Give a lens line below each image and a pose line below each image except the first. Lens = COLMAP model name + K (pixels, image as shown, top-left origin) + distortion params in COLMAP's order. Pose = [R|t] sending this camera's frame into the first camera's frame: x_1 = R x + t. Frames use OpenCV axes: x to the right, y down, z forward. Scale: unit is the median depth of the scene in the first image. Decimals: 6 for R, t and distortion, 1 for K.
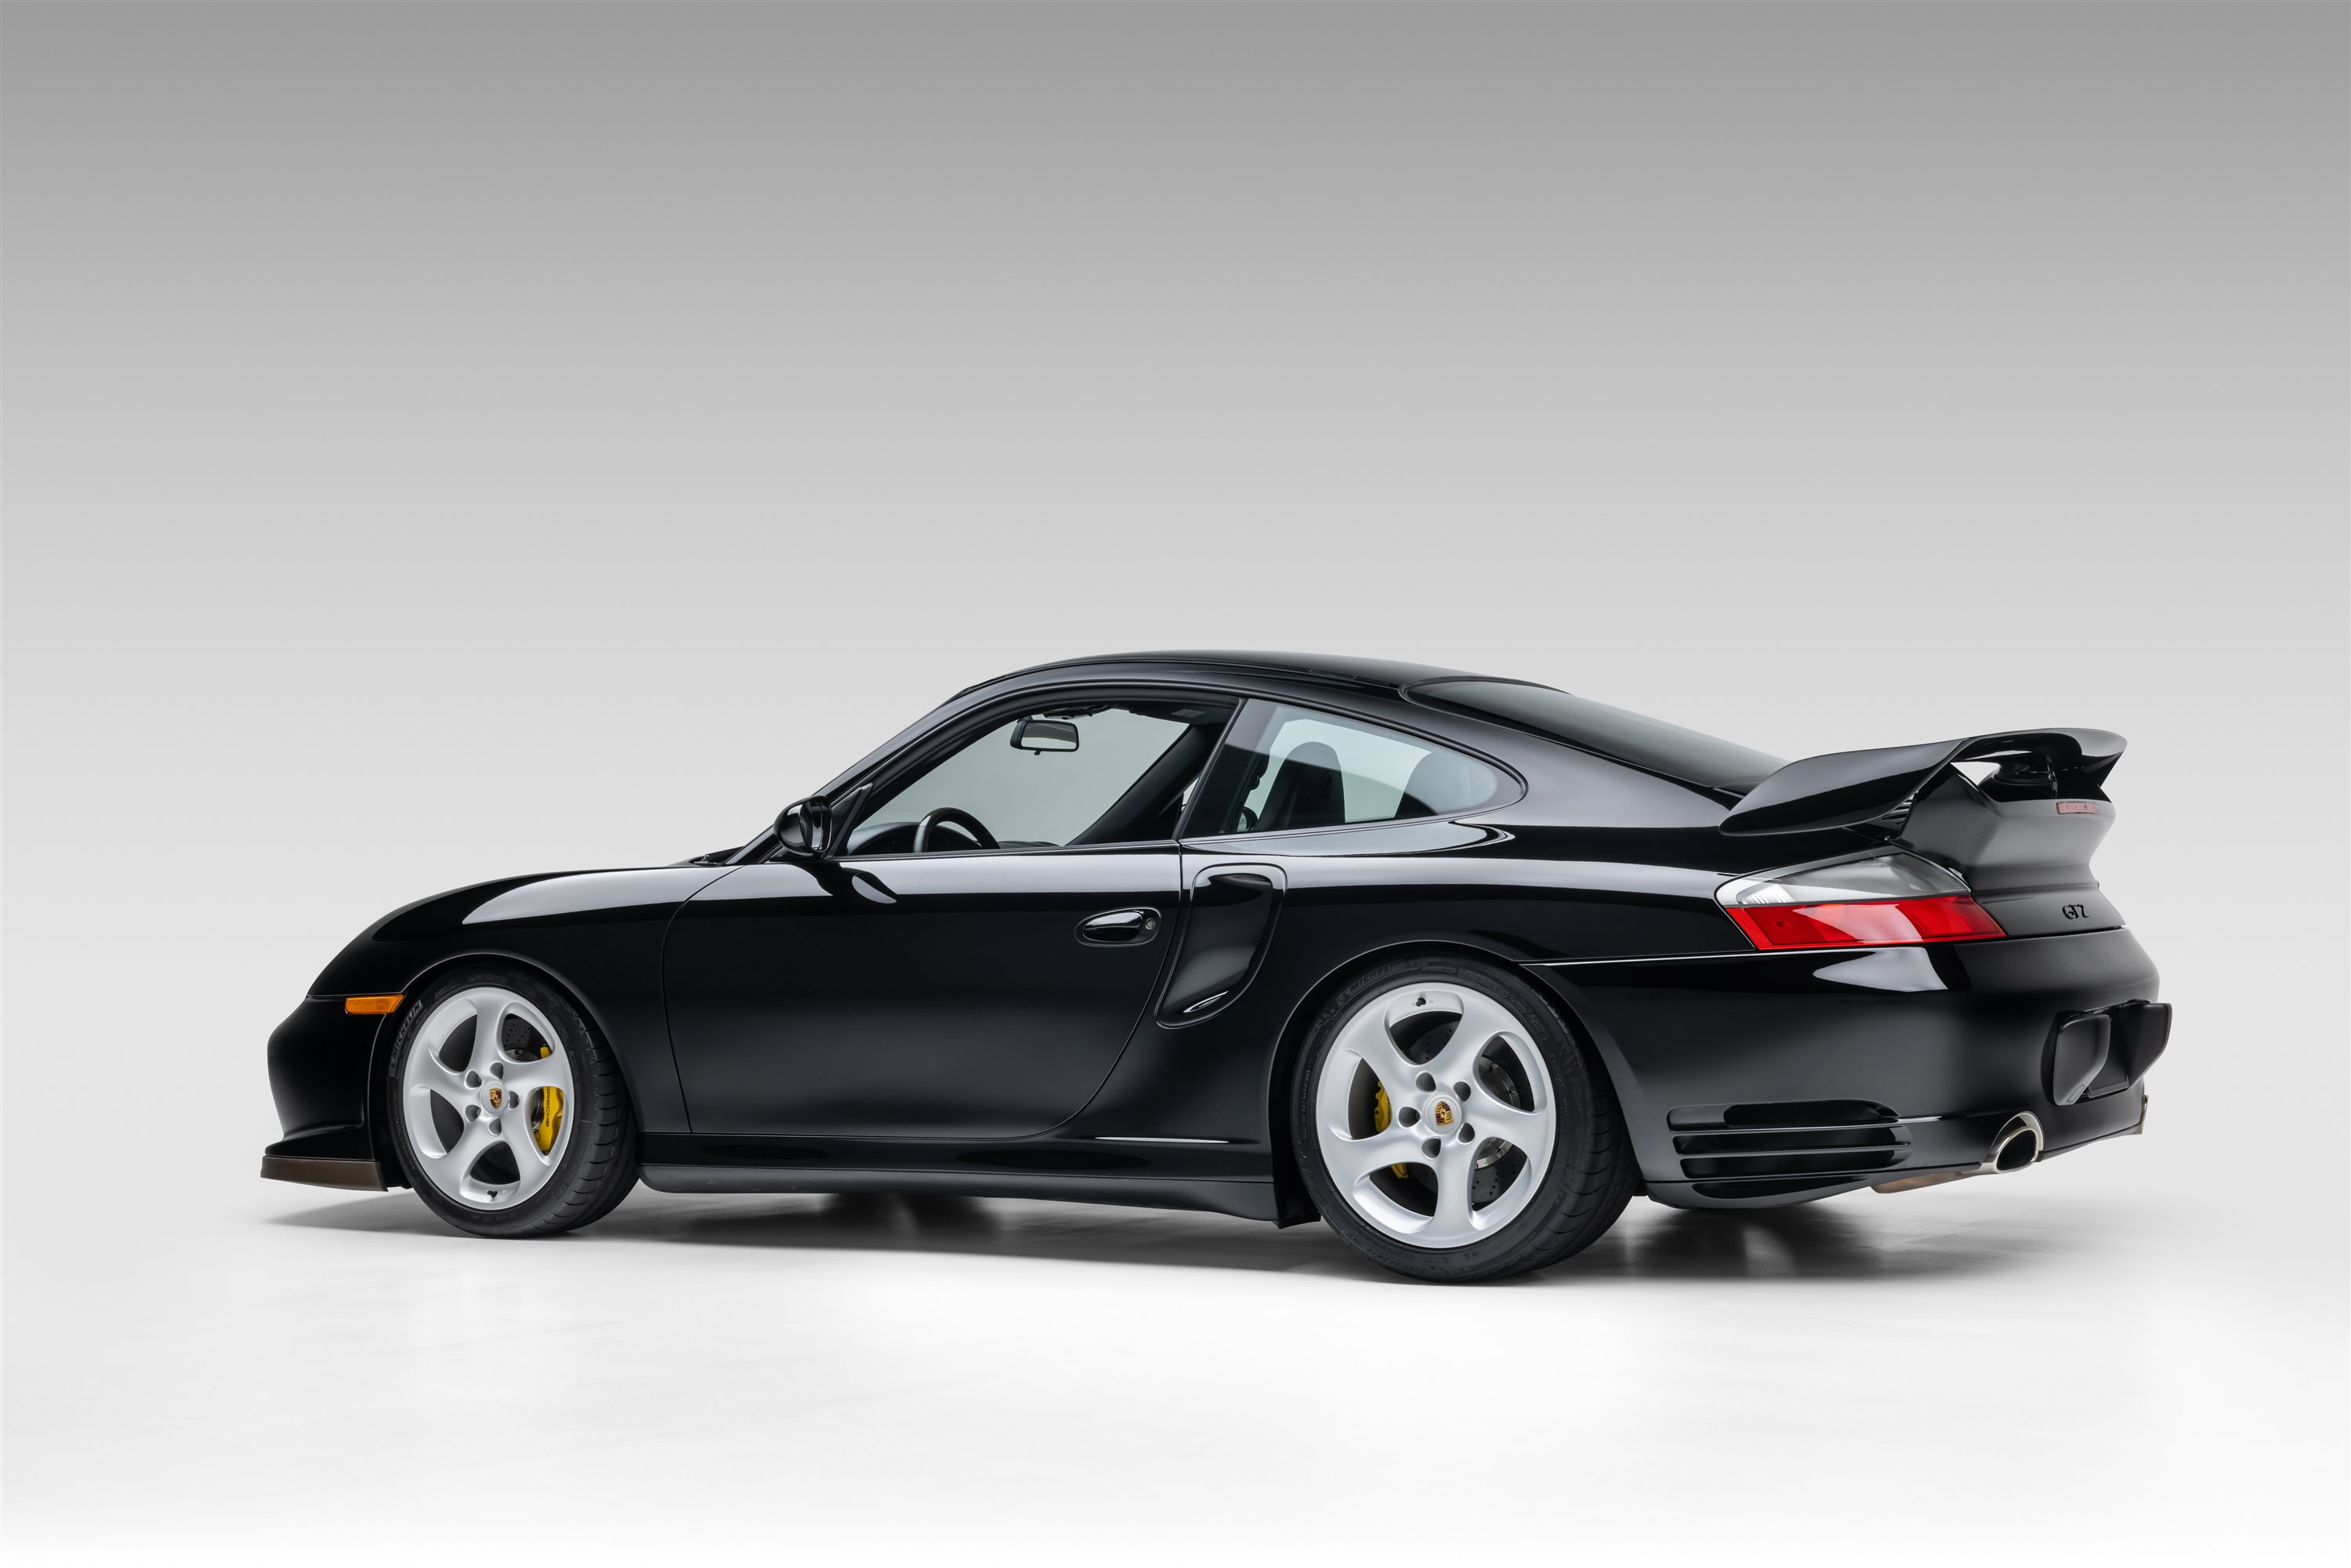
lens RADIAL K [[3655.9, 0, 1172.3], [0, 3655.9, 784.4], [0, 0, 1]] dist [-0.033046, 0.000000]
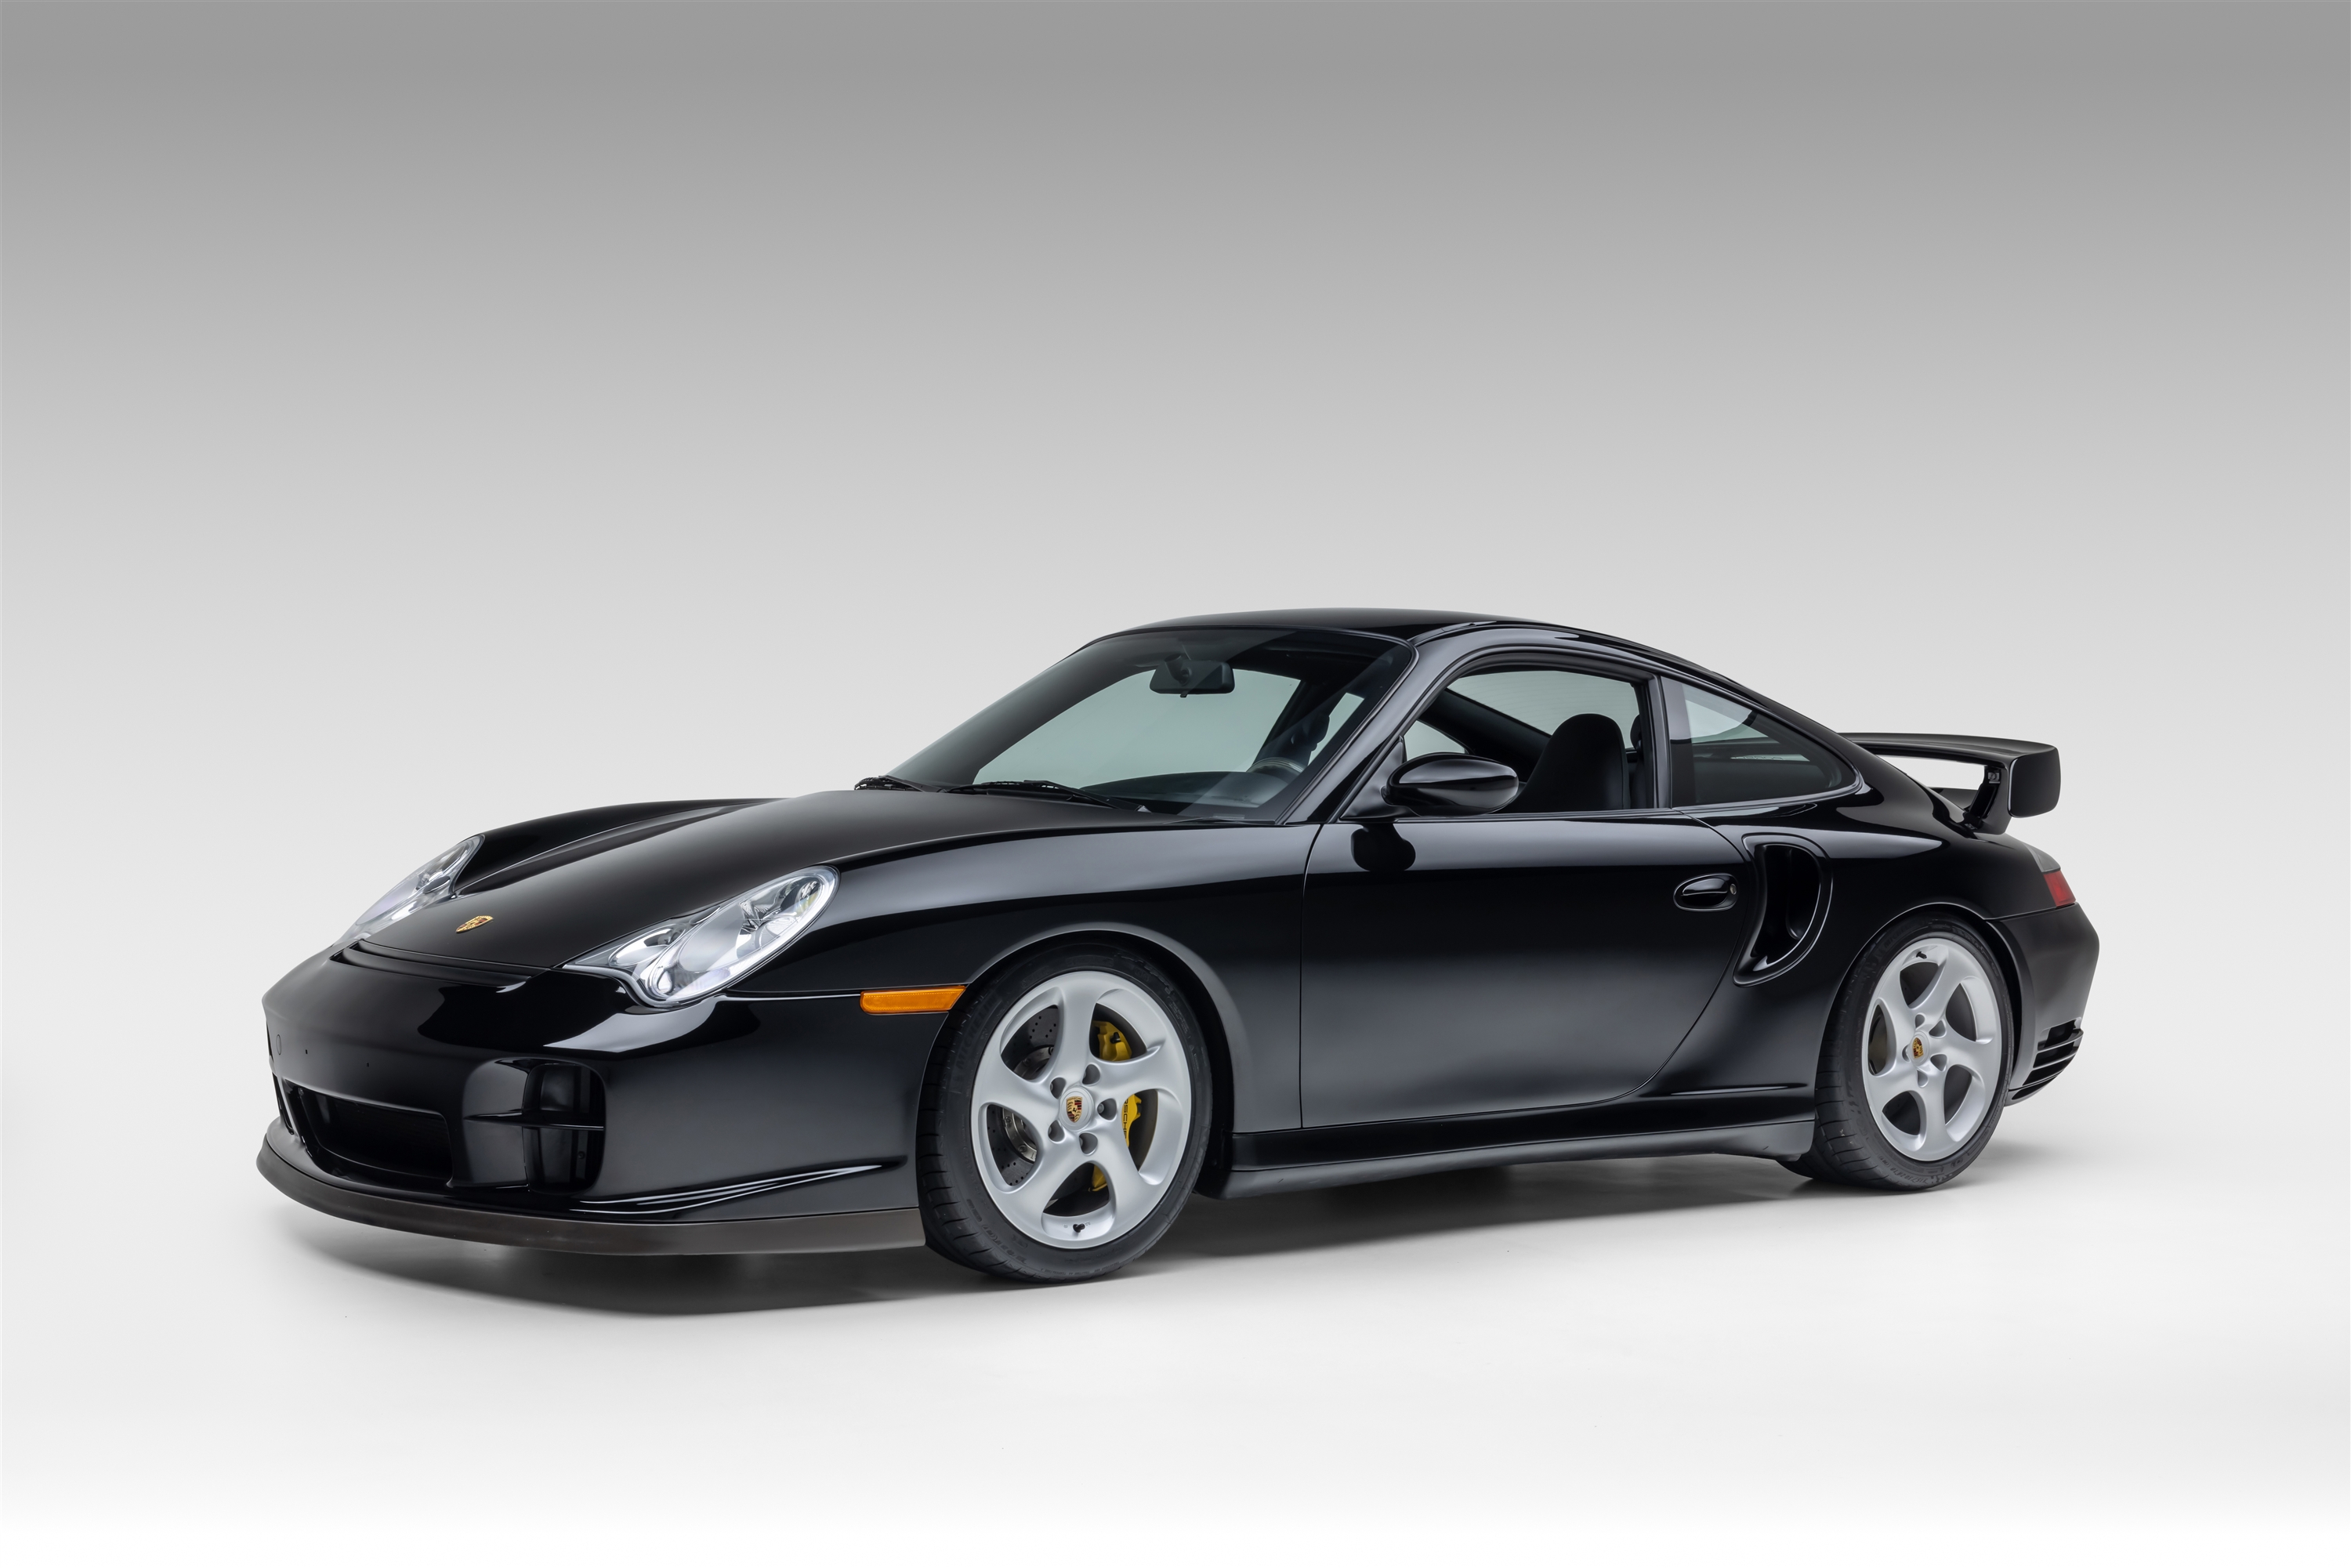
lens RADIAL K [[3476.8, 0, 1178.6], [0, 3476.8, 797.7], [0, 0, 1]] dist [-0.109240, 0.000000]
pose [[0.330732, 0.014789, 0.943609, -0.996699], [-0.041996, 0.999117, -0.000939, 0.018838], [-0.942790, -0.039317, 0.331061, 0.803251]]
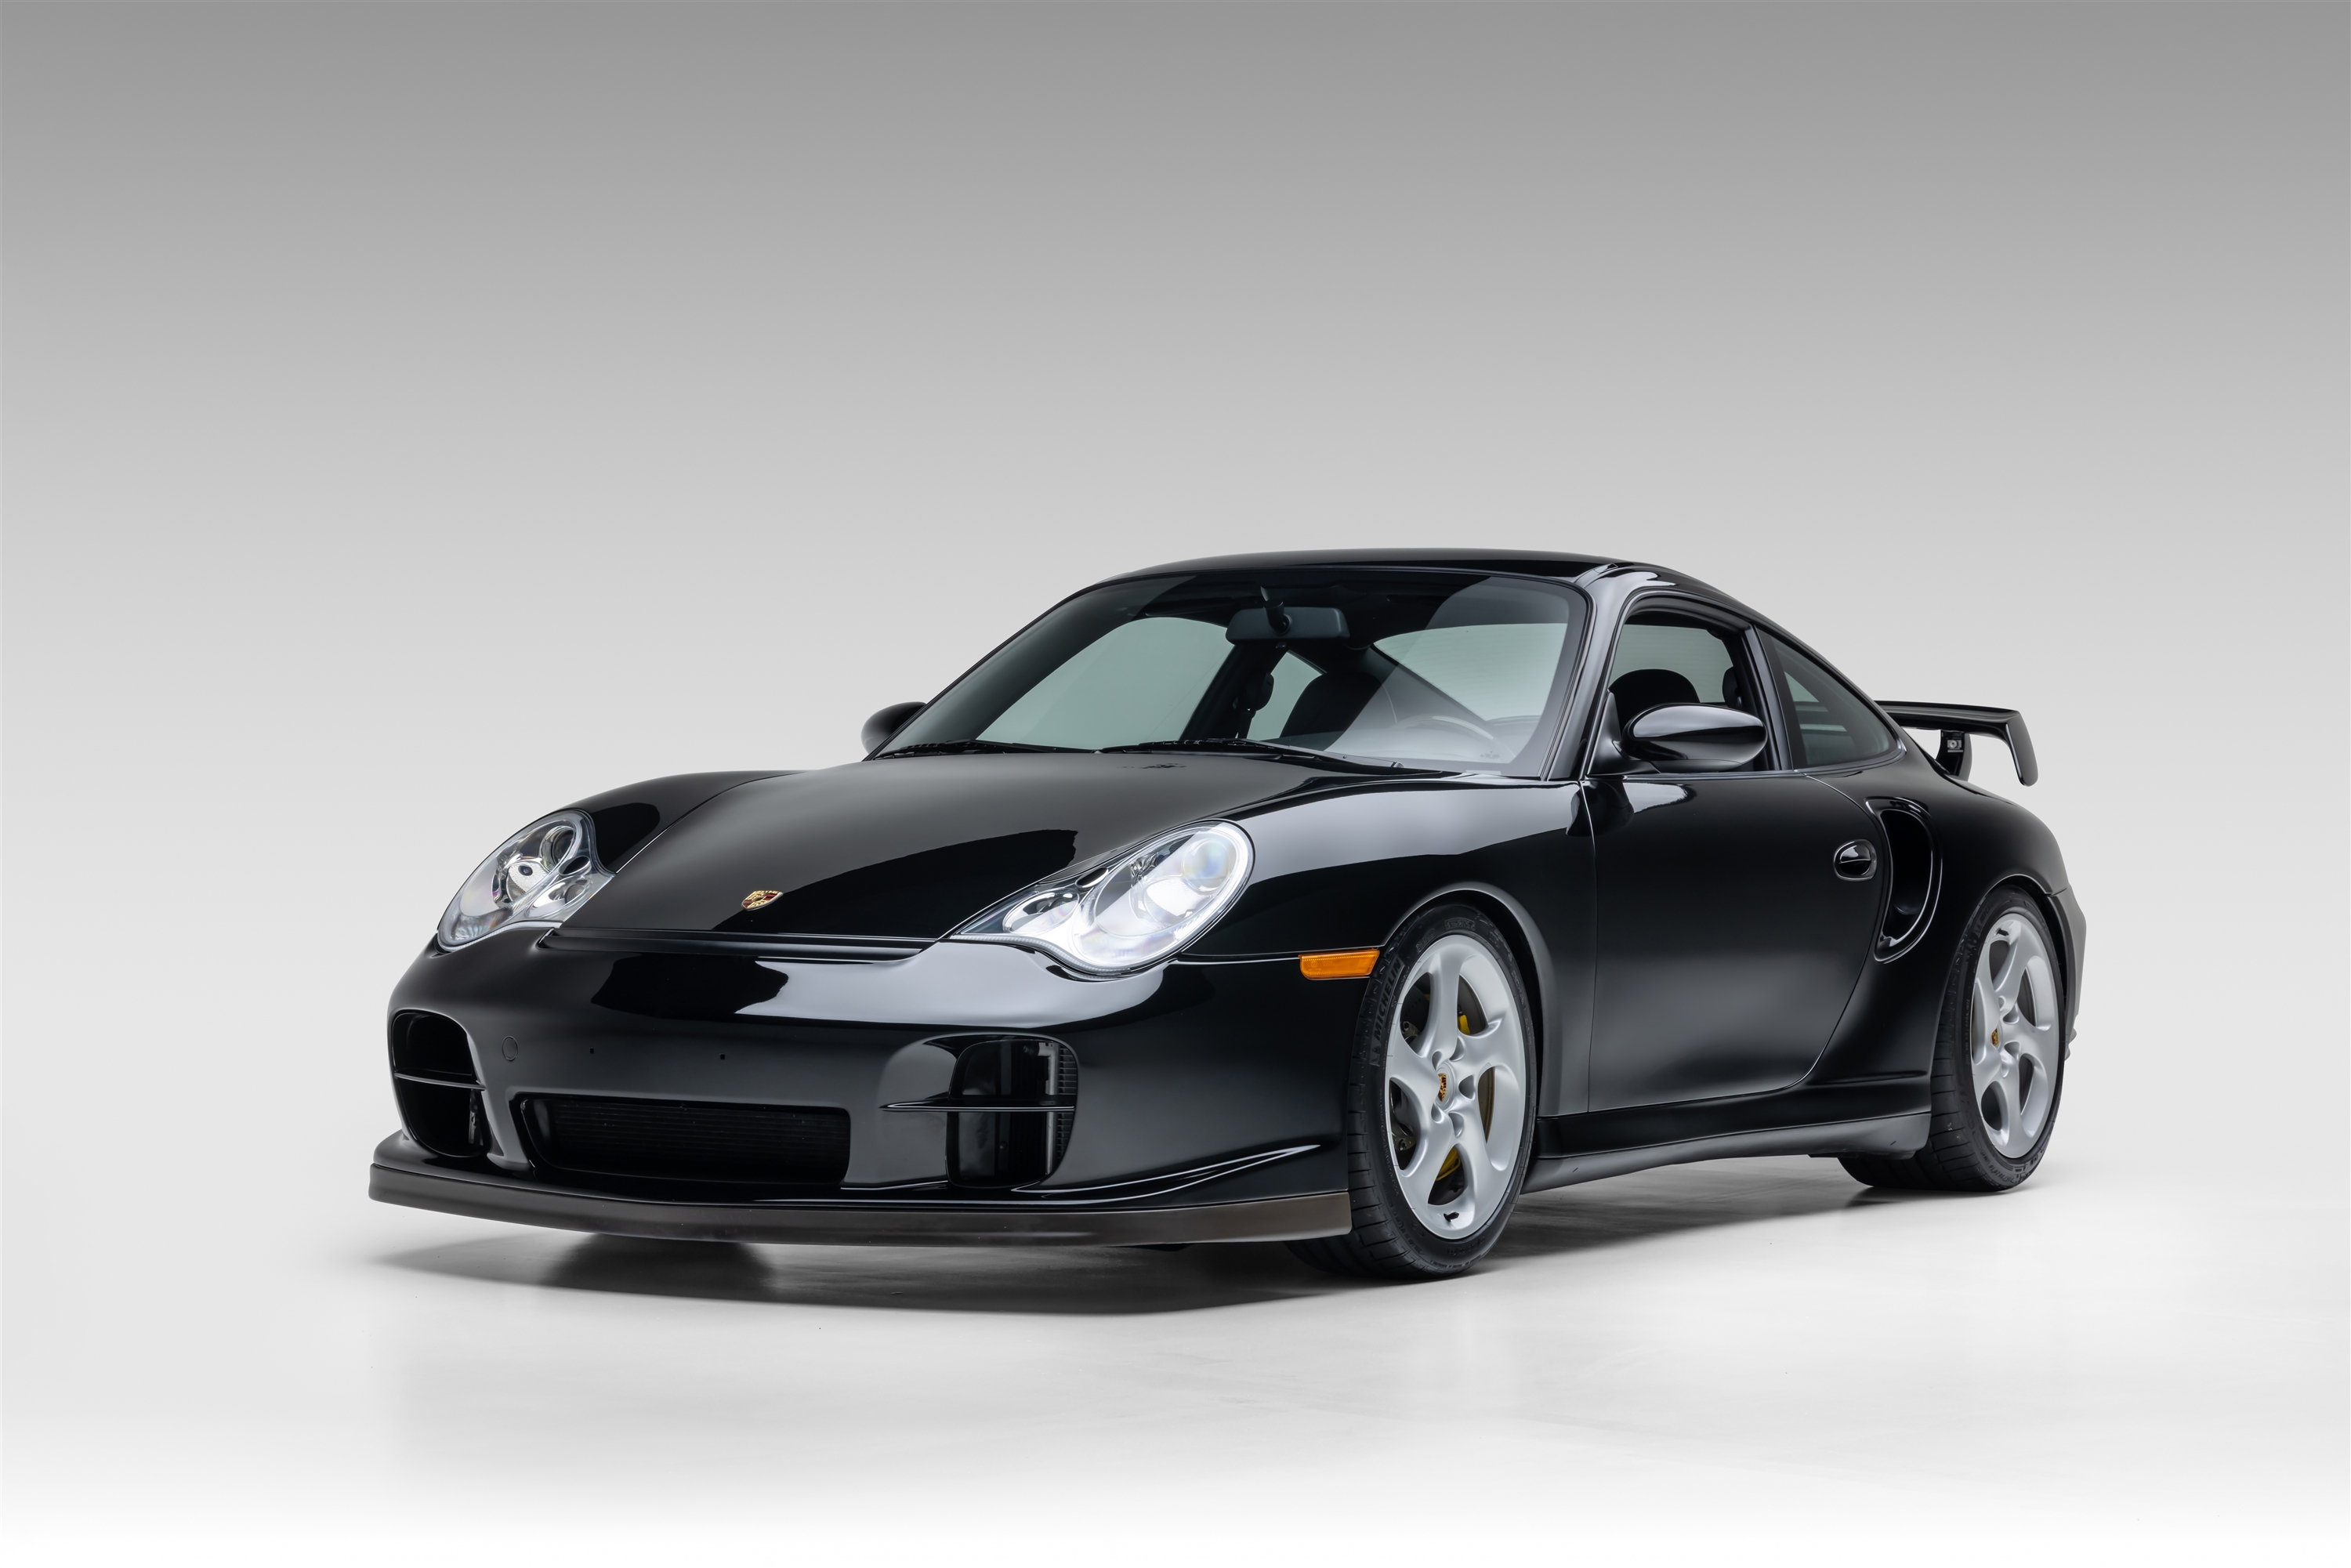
lens RADIAL K [[5121.1, 0, 1173.0], [0, 5121.1, 781.8], [0, 0, 1]] dist [0.106145, 0.000000]
pose [[-0.006997, 0.027974, 0.999584, -1.349059], [-0.029190, 0.999177, -0.028167, 0.060980], [-0.999549, -0.029375, -0.006174, 1.173750]]
